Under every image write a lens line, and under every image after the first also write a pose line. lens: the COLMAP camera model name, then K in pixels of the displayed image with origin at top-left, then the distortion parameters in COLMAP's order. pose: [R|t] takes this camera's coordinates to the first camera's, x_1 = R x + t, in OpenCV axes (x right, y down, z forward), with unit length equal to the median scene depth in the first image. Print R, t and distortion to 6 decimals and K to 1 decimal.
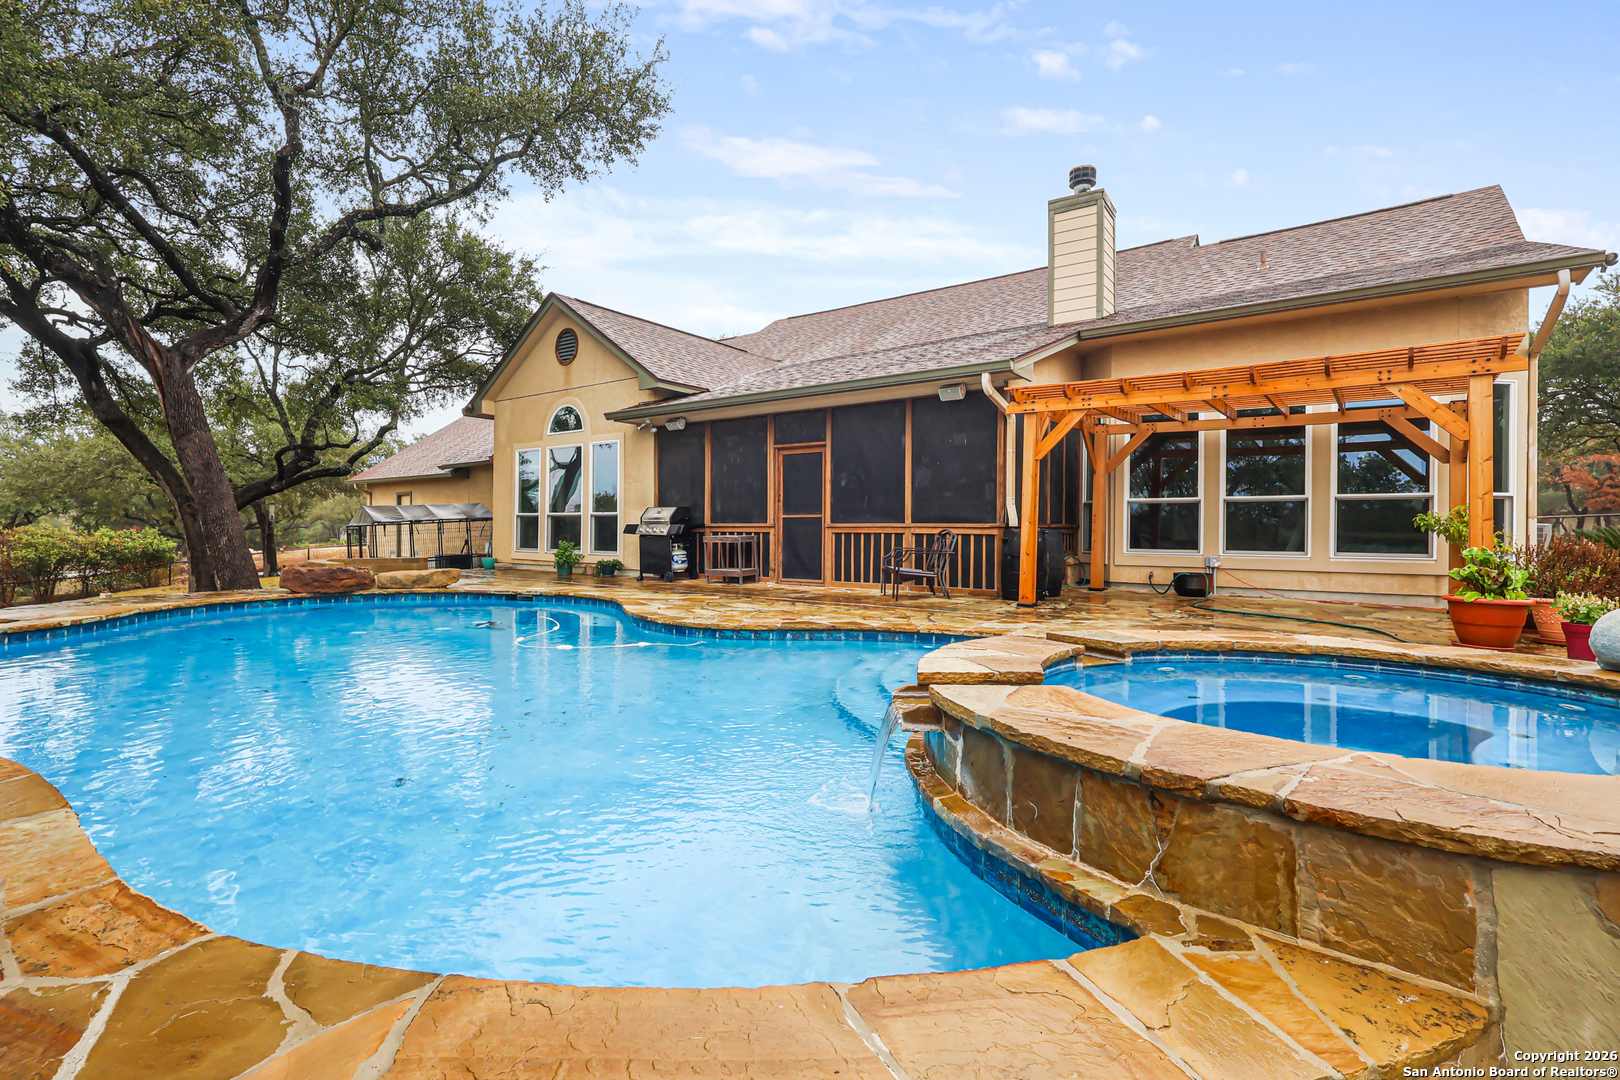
lens RADIAL K [[752.0, 0, 810.0], [0, 752.0, 540.0], [0, 0, 1]] dist [-0.000192, 0.000298]
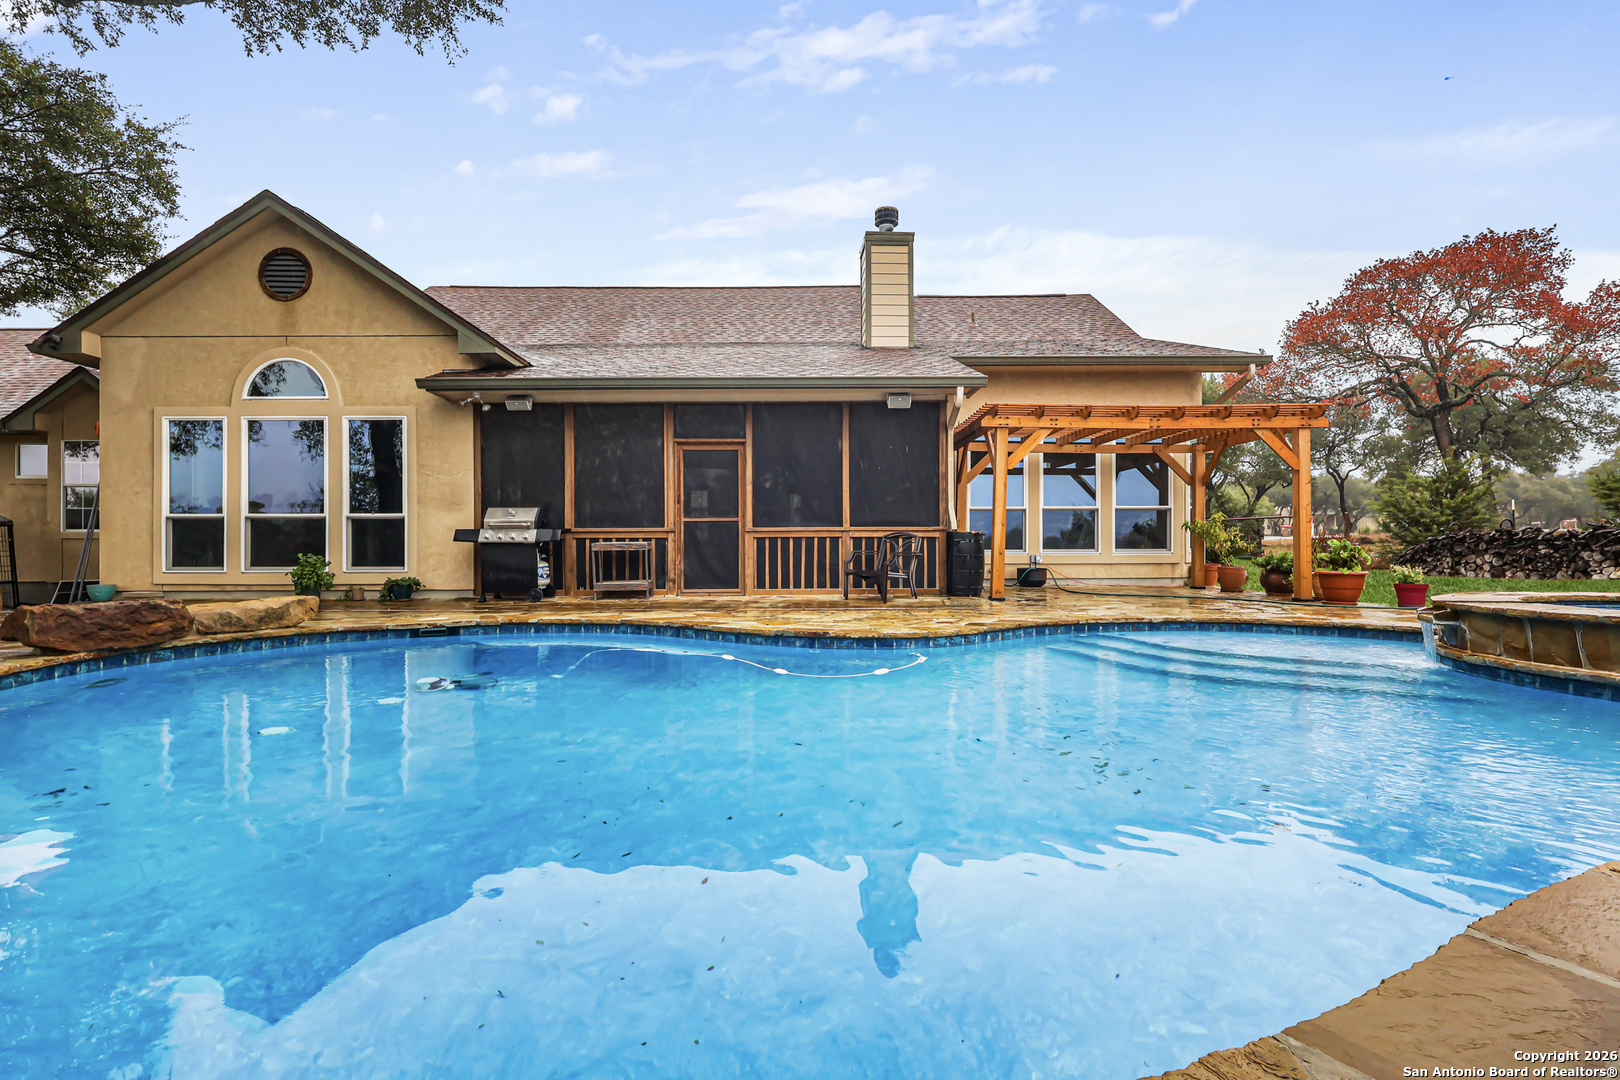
lens RADIAL K [[763.6, 0, 784.1], [0, 763.6, 543.9], [0, 0, 1]] dist [0.001259, -0.000415]
pose [[0.802809, -0.010954, 0.596136, -0.506497], [0.017480, 0.999834, -0.005169, 0.003870], [-0.595981, 0.014570, 0.802867, 0.219834]]
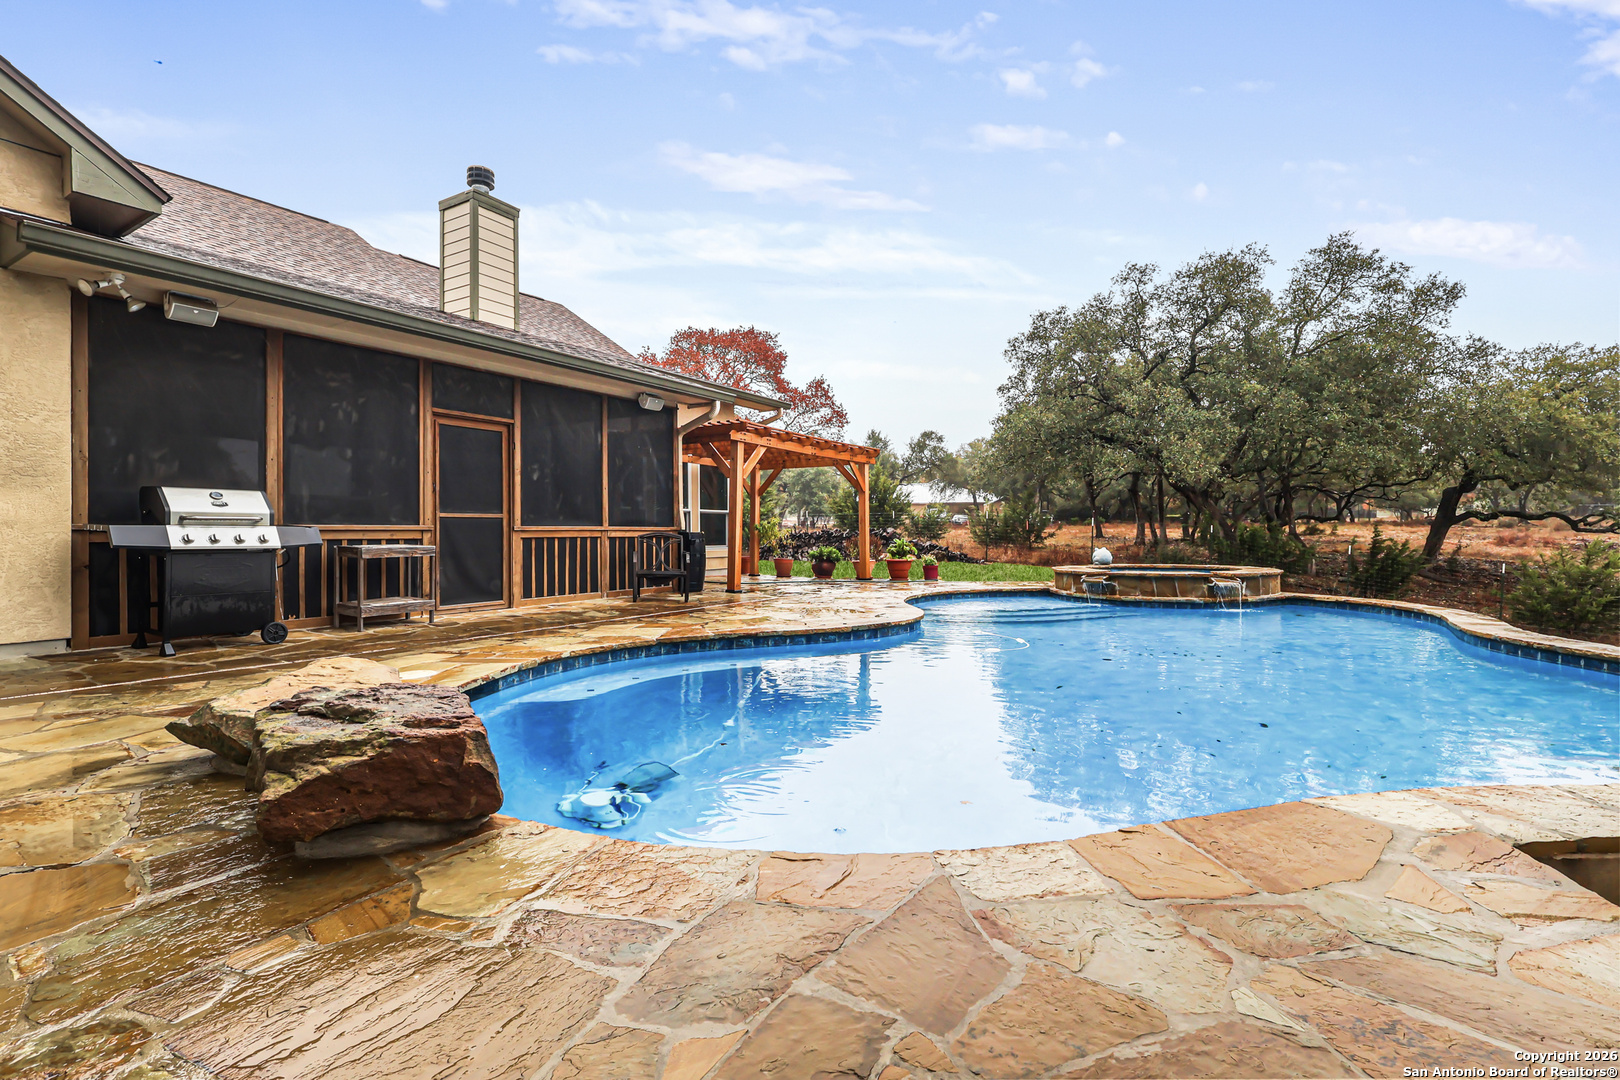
lens RADIAL K [[752.0, 0, 810.0], [0, 752.0, 540.0], [0, 0, 1]] dist [-0.000192, 0.000298]
pose [[-0.067426, -0.014504, 0.997619, -0.777811], [0.017648, 0.999721, 0.015727, -0.014557], [-0.997568, 0.018666, -0.067151, 0.755374]]
